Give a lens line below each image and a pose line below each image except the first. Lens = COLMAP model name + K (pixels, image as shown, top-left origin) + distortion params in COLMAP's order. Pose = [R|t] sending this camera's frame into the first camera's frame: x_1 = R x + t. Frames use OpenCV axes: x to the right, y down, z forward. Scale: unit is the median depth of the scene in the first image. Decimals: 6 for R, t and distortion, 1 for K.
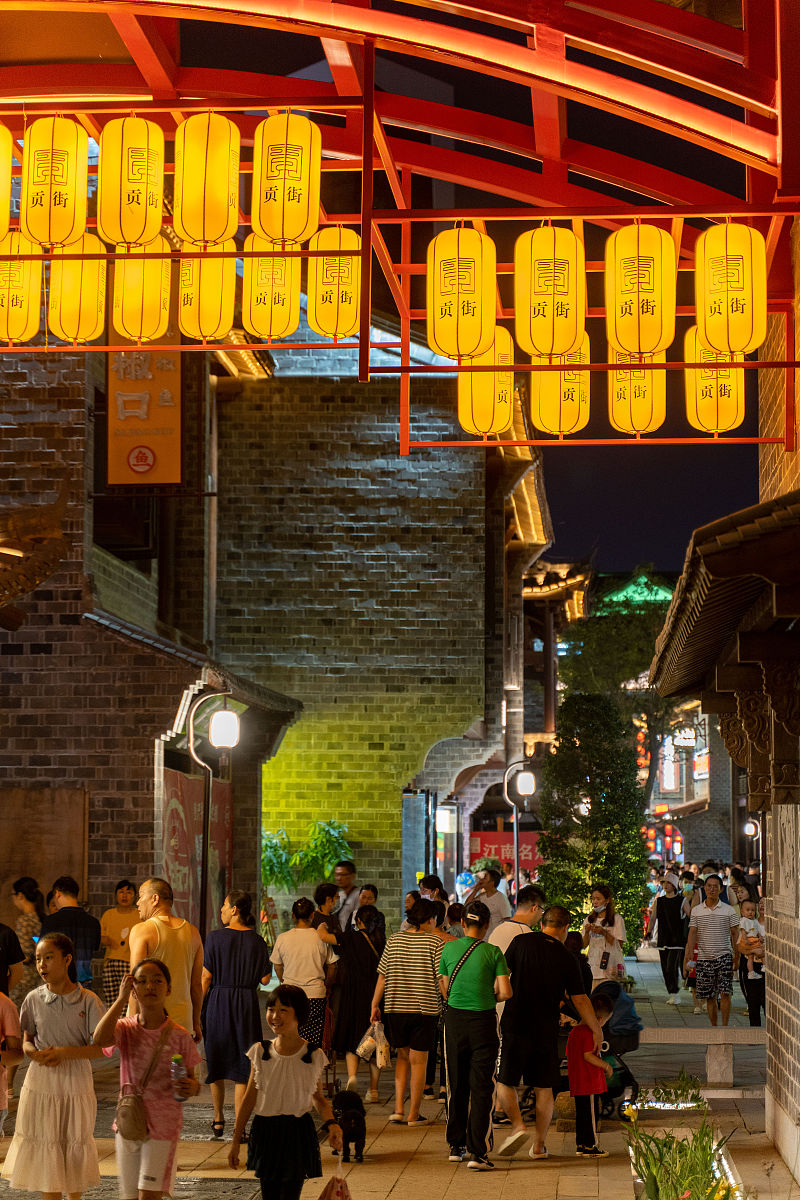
lens RADIAL K [[2566.0, 0, 401.6], [0, 2566.0, 601.0], [0, 0, 1]] dist [0.047677, 0.000000]
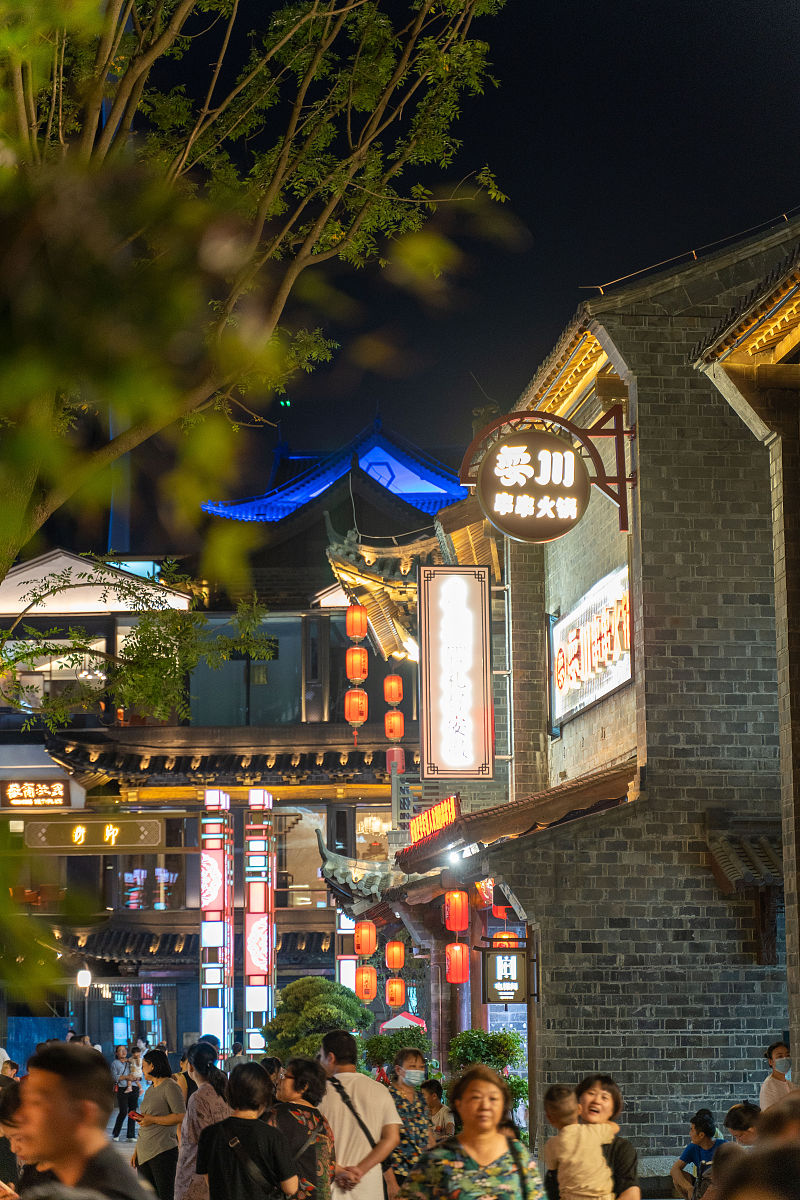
lens RADIAL K [[2566.0, 0, 399.8], [0, 2566.0, 600.0], [0, 0, 1]] dist [0.047677, 0.000000]
pose [[0.994971, -0.004627, 0.100057, 0.055977], [0.010941, 0.997976, -0.062642, 0.057322], [-0.099564, 0.063422, 0.993008, 0.574647]]
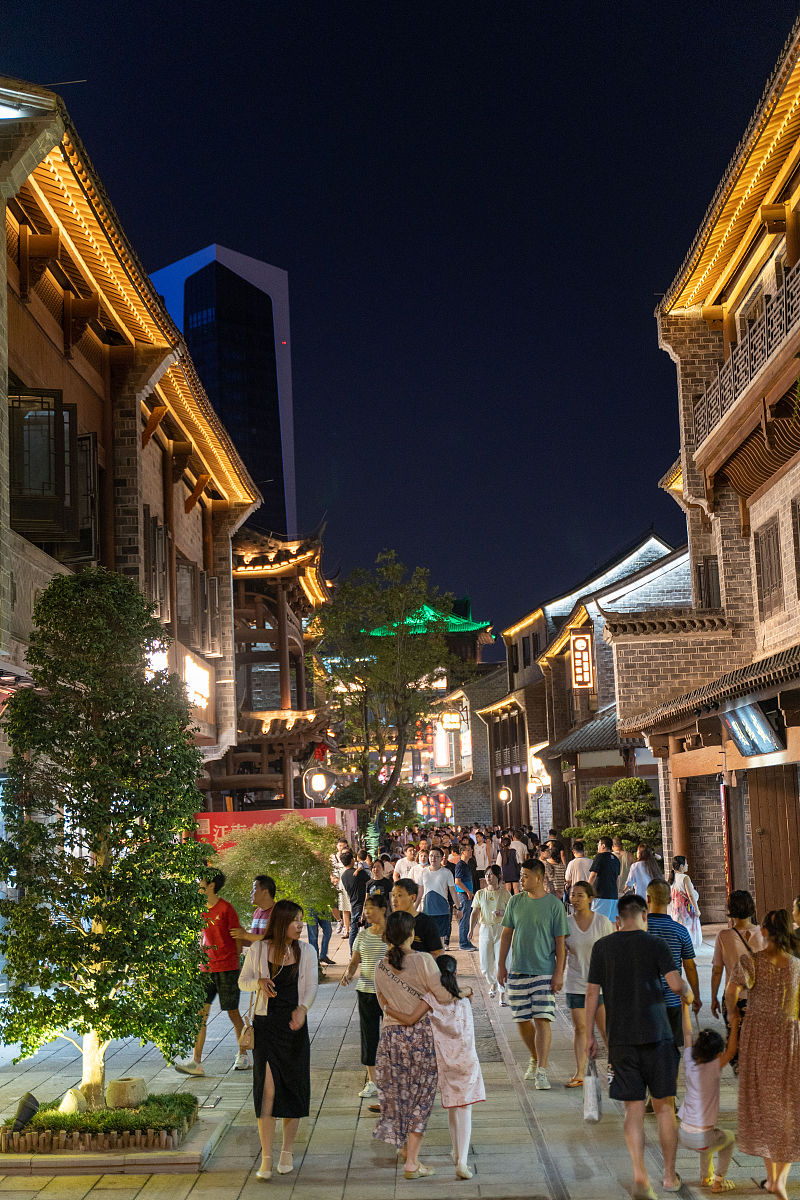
lens RADIAL K [[1682.6, 0, 398.4], [0, 1682.6, 601.9], [0, 0, 1]] dist [0.014586, 0.000000]
pose [[0.997337, -0.033857, 0.064596, 0.006426], [0.035648, 0.999006, -0.026775, 0.003027], [-0.063626, 0.029007, 0.997552, 0.036292]]
